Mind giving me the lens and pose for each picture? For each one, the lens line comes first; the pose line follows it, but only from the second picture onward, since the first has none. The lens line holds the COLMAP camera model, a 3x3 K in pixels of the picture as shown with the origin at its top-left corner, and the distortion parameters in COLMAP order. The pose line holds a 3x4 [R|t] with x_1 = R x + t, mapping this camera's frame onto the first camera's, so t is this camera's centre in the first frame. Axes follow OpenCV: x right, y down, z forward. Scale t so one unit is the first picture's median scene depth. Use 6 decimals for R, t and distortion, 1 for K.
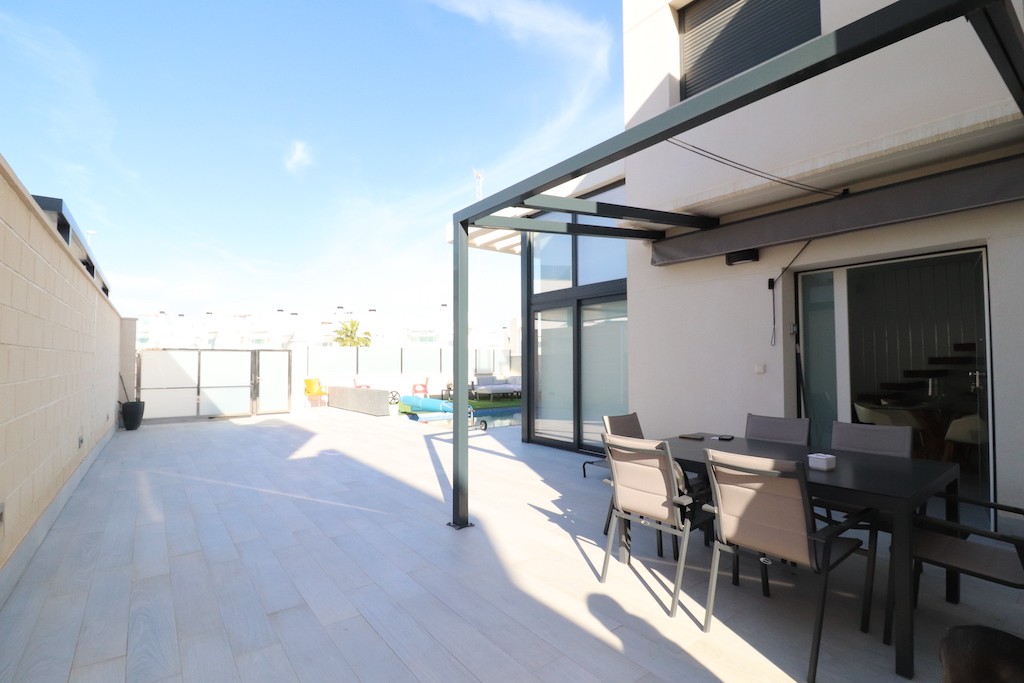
lens RADIAL K [[477.0, 0, 512.7], [0, 477.0, 363.1], [0, 0, 1]] dist [-0.002968, -0.008488]
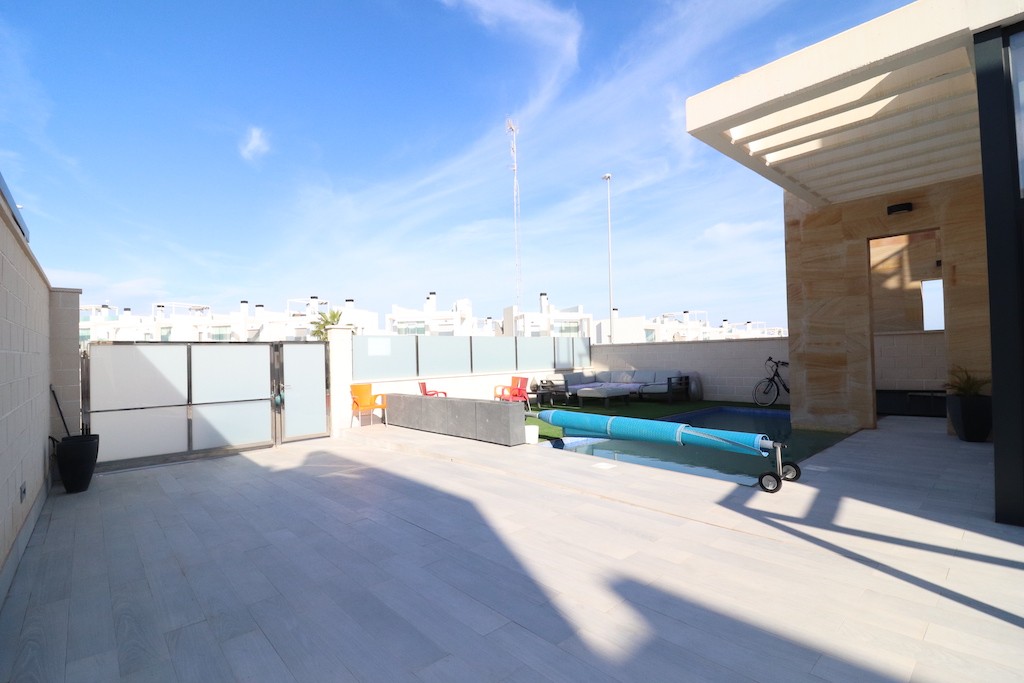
lens RADIAL K [[477.0, 0, 510.8], [0, 477.0, 346.3], [0, 0, 1]] dist [-0.002968, -0.008488]
pose [[0.997100, -0.020317, 0.073336, -0.252406], [0.021643, 0.999615, -0.017335, -0.003020], [-0.072955, 0.018872, 0.997157, 0.310636]]
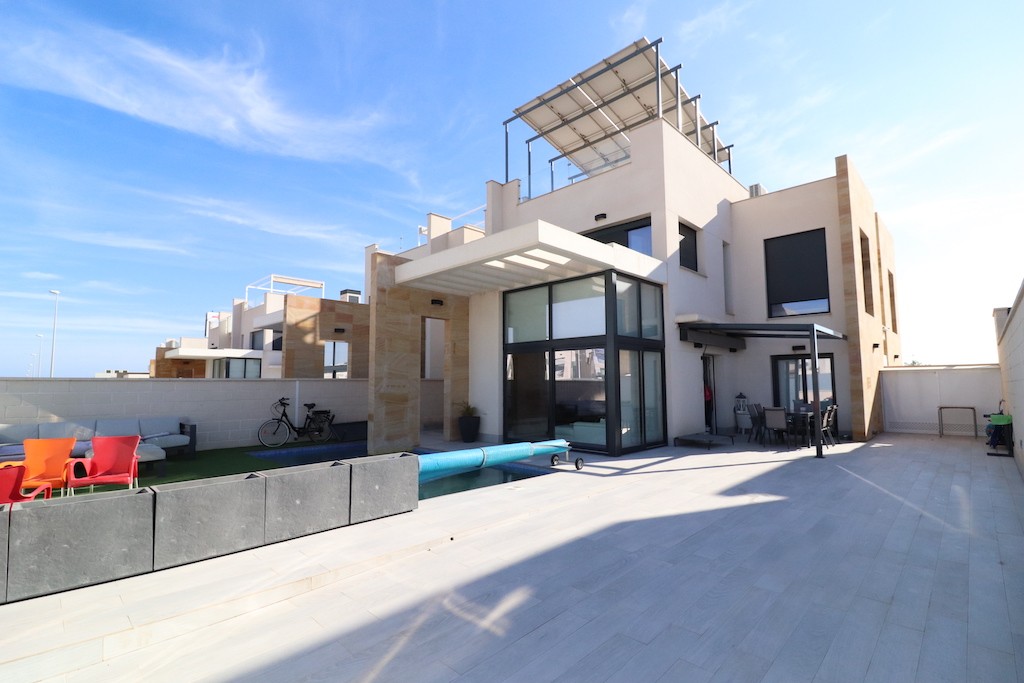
lens RADIAL K [[477.0, 0, 504.6], [0, 477.0, 348.0], [0, 0, 1]] dist [-0.002968, -0.008488]
pose [[-0.130098, 0.077180, 0.988493, -0.603209], [0.008223, 0.997015, -0.076764, -0.008425], [-0.991467, -0.001859, -0.130344, 0.762783]]
